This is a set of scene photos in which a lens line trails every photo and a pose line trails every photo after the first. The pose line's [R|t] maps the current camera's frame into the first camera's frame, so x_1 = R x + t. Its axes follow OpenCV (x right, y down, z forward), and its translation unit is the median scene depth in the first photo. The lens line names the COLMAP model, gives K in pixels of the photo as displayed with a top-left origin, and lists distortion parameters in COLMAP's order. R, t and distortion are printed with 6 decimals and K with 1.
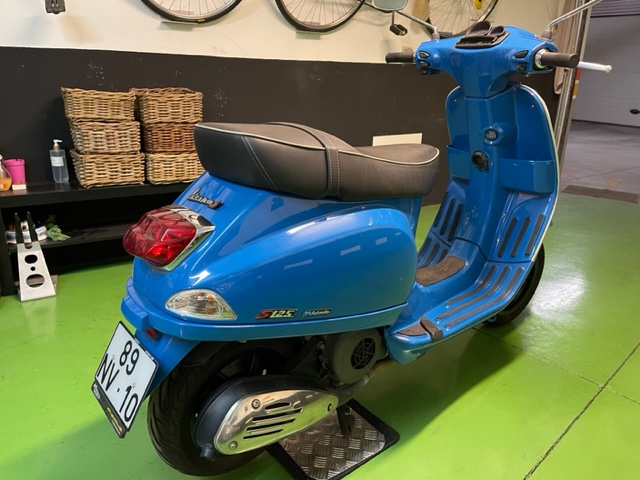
lens RADIAL K [[482.4, 0, 324.6], [0, 482.4, 239.9], [0, 0, 1]] dist [0.059409, -0.083744]
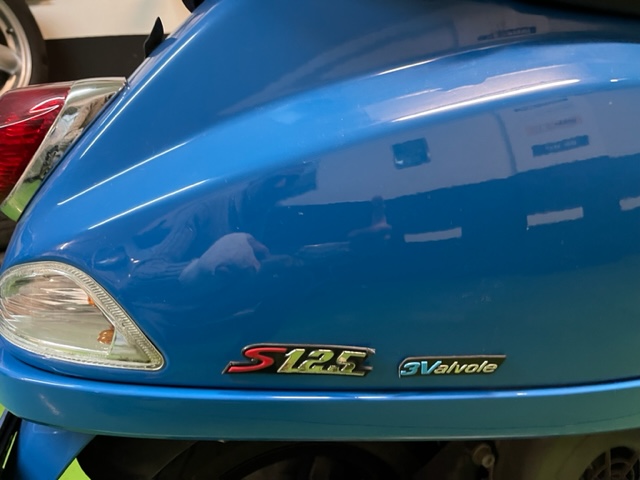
lens RADIAL K [[482.4, 0, 324.6], [0, 482.4, 239.9], [0, 0, 1]] dist [0.059409, -0.083744]
pose [[0.923743, -0.061989, -0.377963, 0.035373], [0.007513, 0.989559, -0.143935, 0.120800], [0.382939, 0.130119, 0.914564, 0.706888]]
